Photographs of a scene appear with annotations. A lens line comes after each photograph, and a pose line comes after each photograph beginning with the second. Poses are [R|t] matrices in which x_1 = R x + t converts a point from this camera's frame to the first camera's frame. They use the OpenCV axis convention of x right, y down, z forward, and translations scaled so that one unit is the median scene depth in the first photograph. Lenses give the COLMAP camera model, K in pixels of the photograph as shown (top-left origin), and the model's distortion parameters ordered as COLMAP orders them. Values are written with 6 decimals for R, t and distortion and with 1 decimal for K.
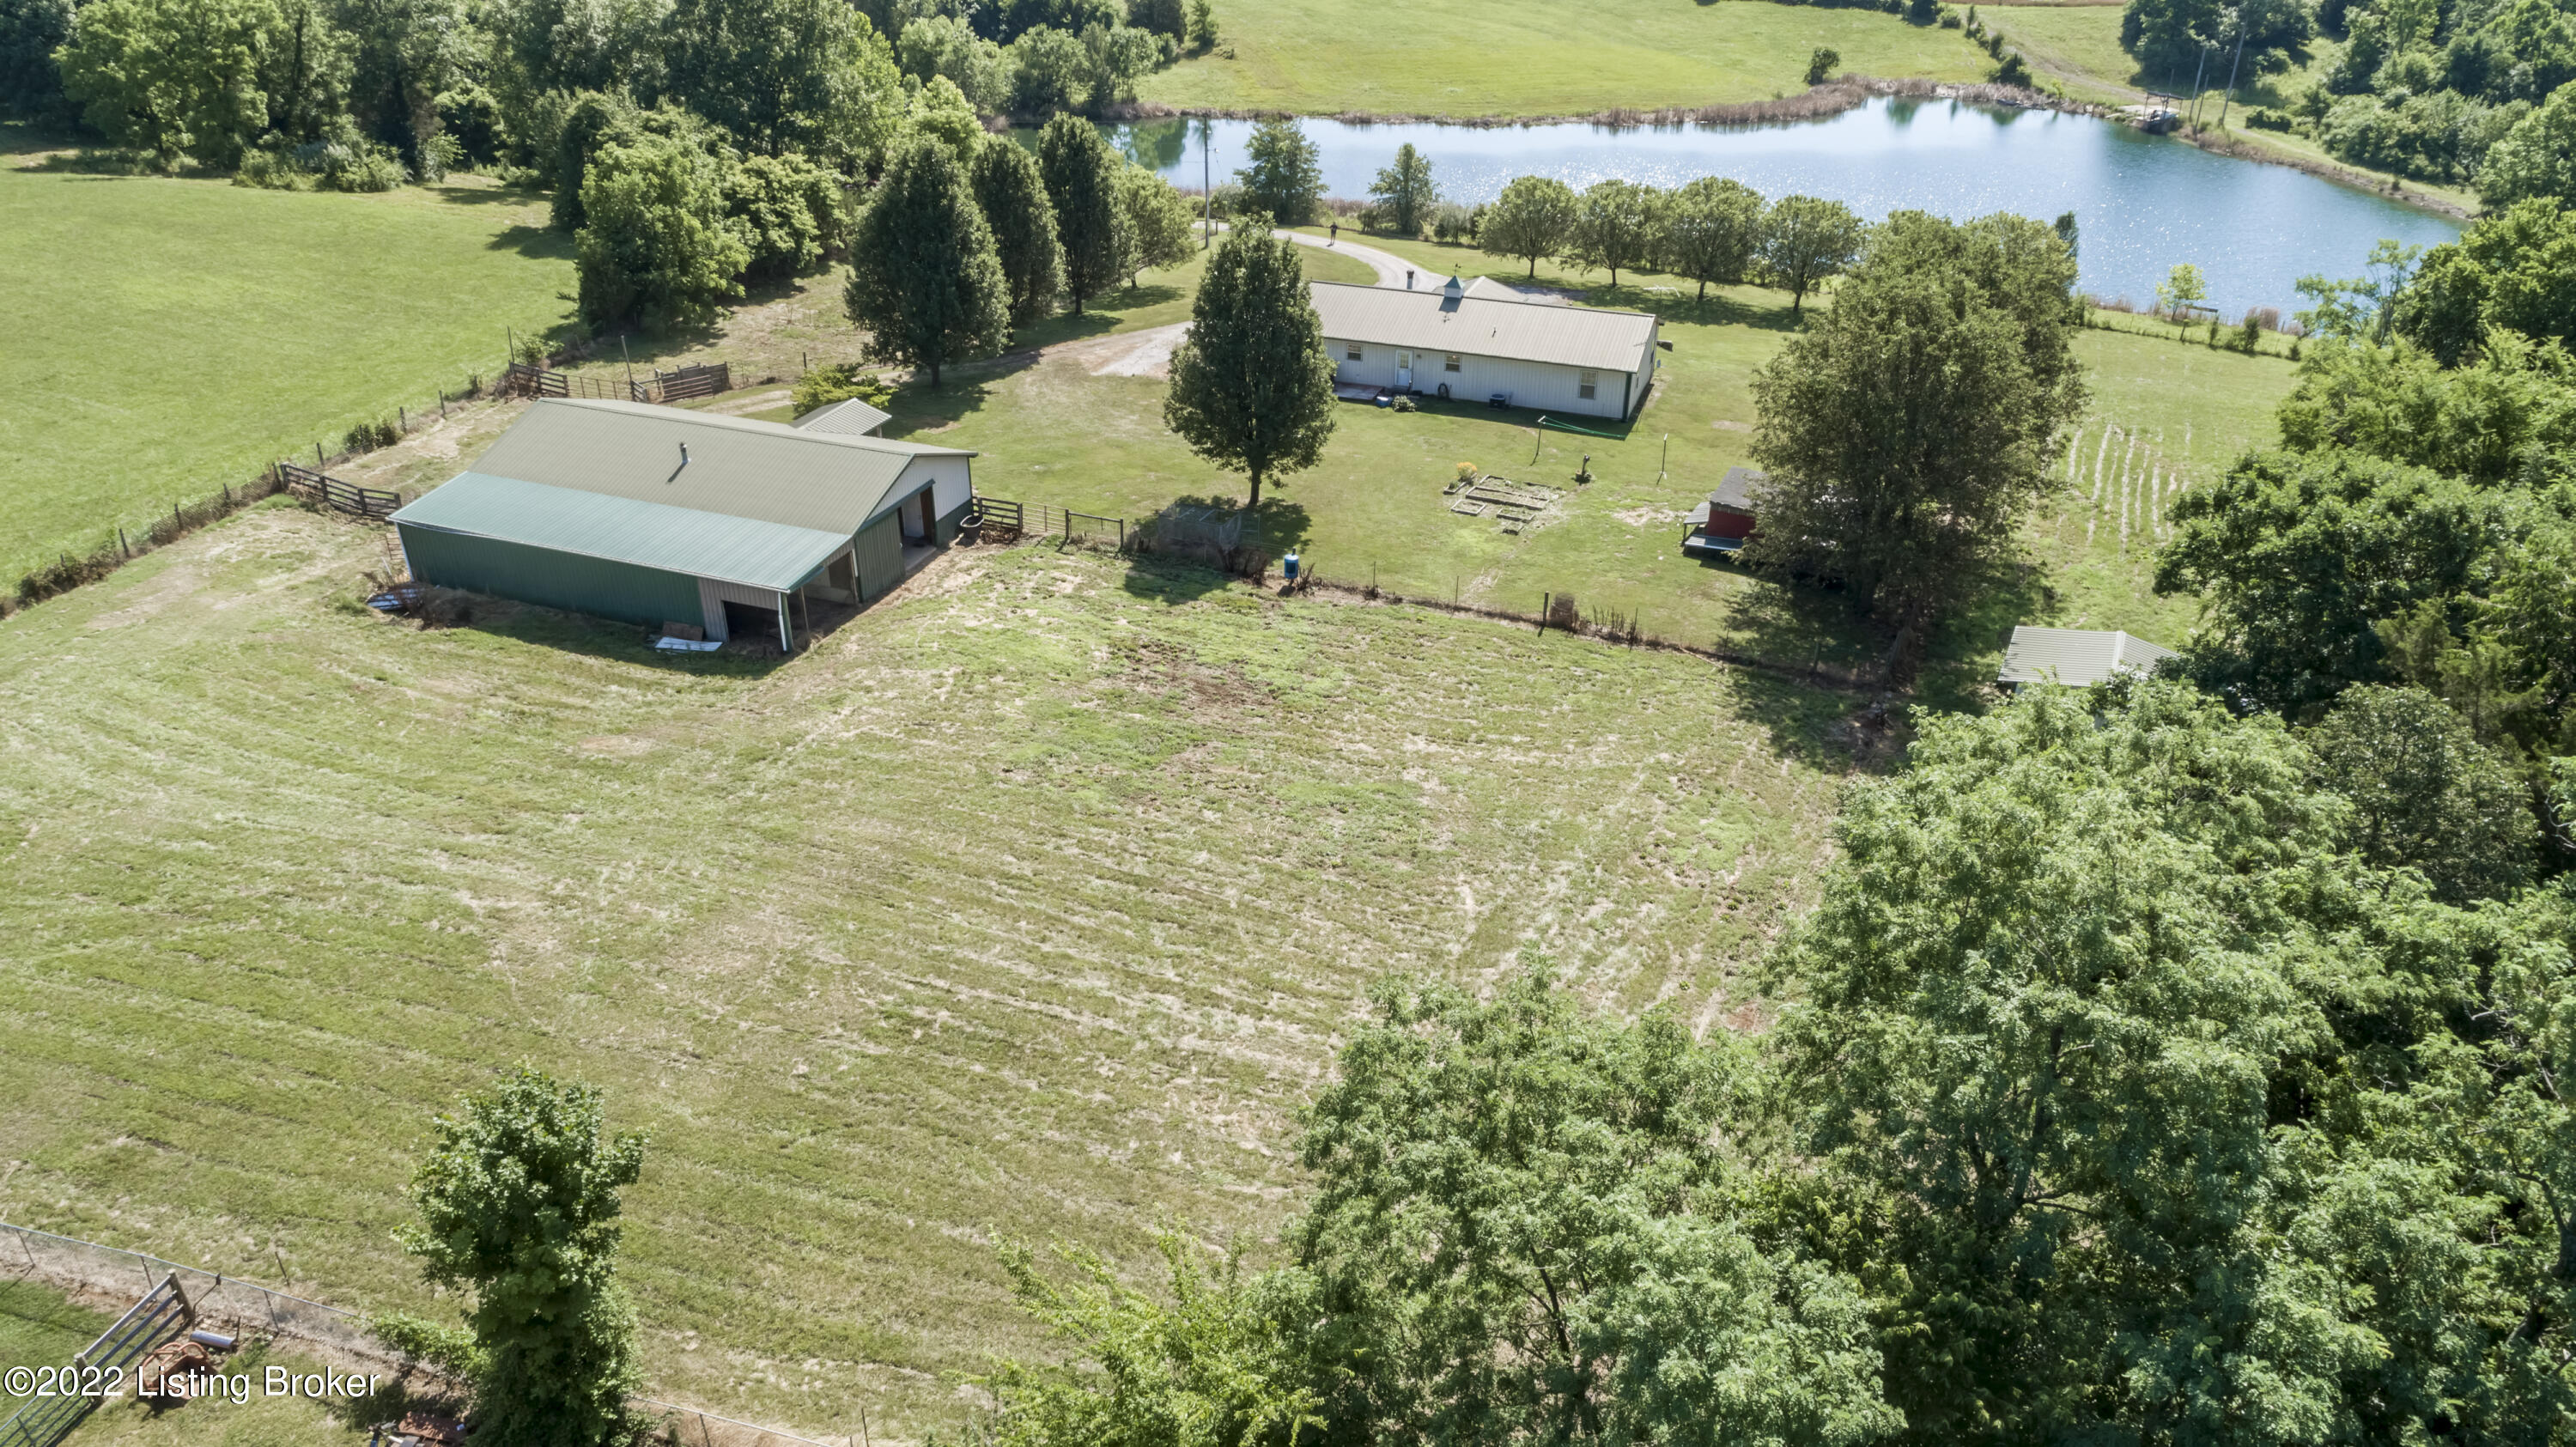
lens RADIAL K [[1720.3, 0, 1286.6], [0, 1720.3, 717.5], [0, 0, 1]] dist [-0.017749, 0.005988]
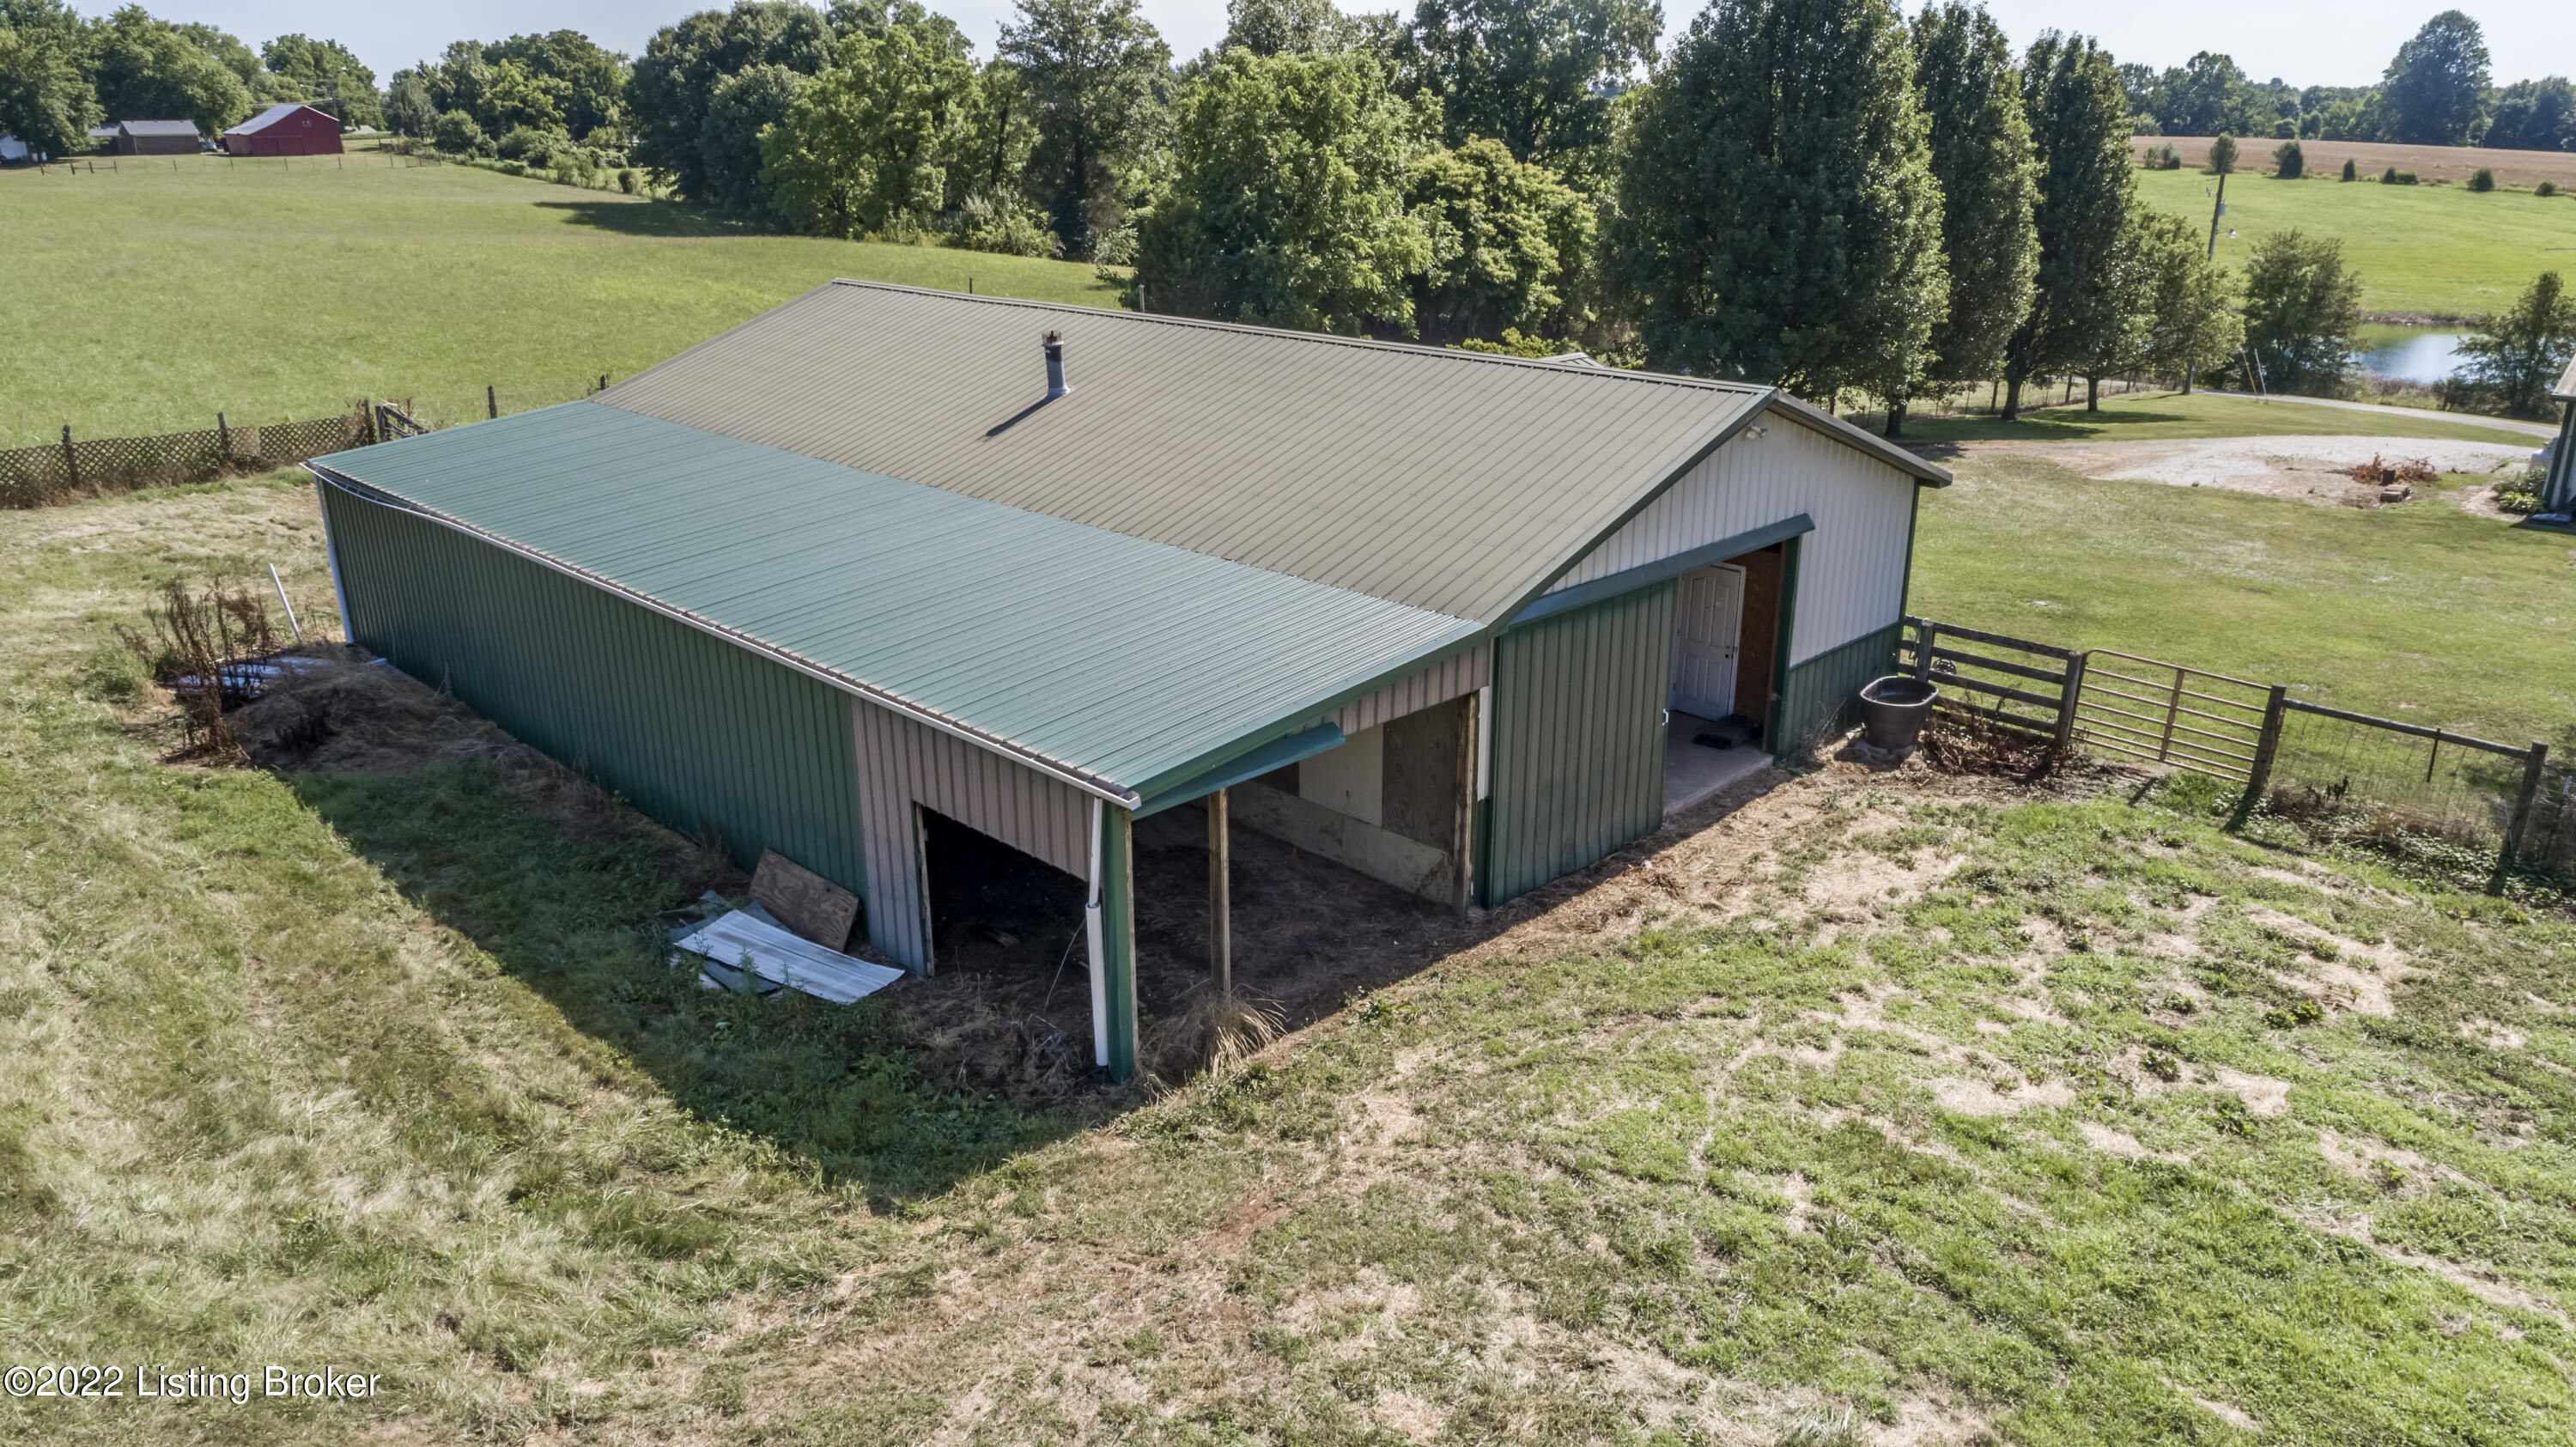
lens RADIAL K [[1720.3, 0, 1289.2], [0, 1720.3, 719.6], [0, 0, 1]] dist [-0.017749, 0.005988]
pose [[0.913380, 0.128841, -0.386183, -0.163716], [-0.191967, 0.972824, -0.129469, -0.050321], [0.359007, 0.192389, 0.913291, 0.688518]]
